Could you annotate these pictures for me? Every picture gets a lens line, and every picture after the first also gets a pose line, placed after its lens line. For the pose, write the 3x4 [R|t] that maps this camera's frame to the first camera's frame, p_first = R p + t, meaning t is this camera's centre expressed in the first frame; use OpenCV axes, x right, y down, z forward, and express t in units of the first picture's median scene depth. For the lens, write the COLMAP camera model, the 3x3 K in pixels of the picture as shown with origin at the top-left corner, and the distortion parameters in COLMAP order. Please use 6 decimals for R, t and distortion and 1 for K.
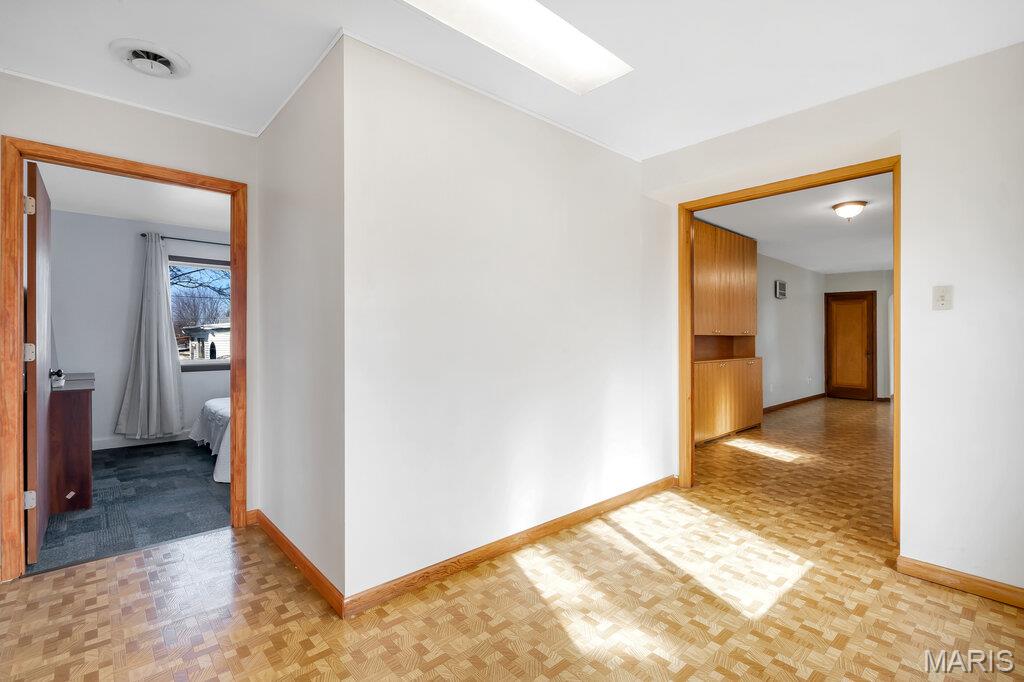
lens RADIAL K [[473.0, 0, 512.0], [0, 473.0, 341.0], [0, 0, 1]] dist [0.003053, 0.000554]
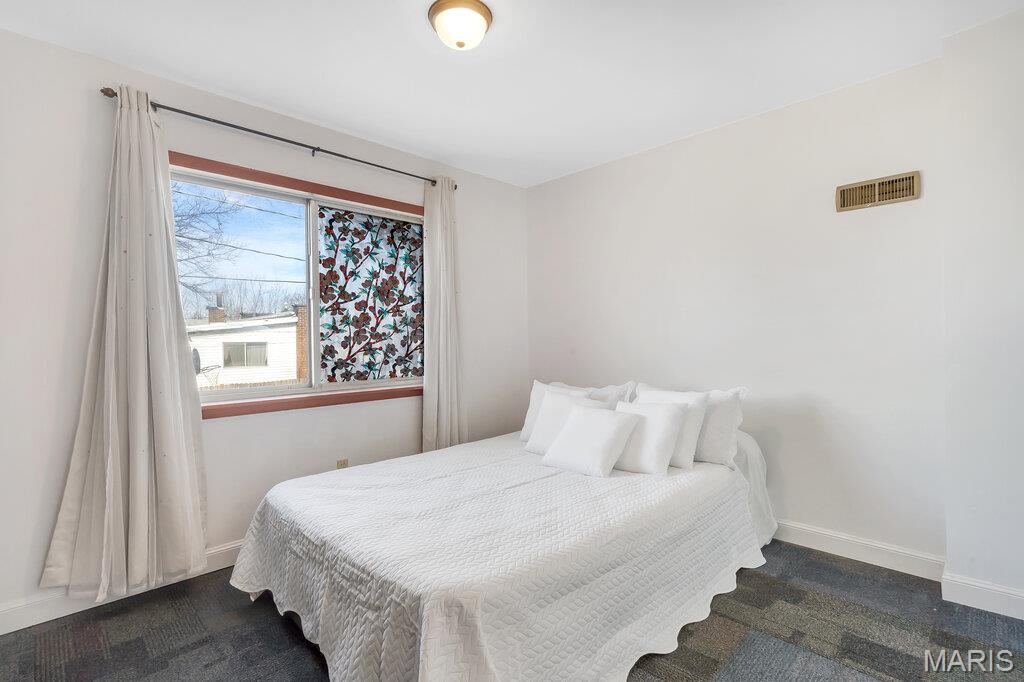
lens RADIAL K [[485.3, 0, 512.0], [0, 485.3, 341.0], [0, 0, 1]] dist [0.001329, 0.000232]
pose [[0.998707, -0.014404, 0.048761, -0.452003], [0.014592, 0.999887, -0.003499, -0.002845], [-0.048705, 0.004206, 0.998804, 0.563334]]
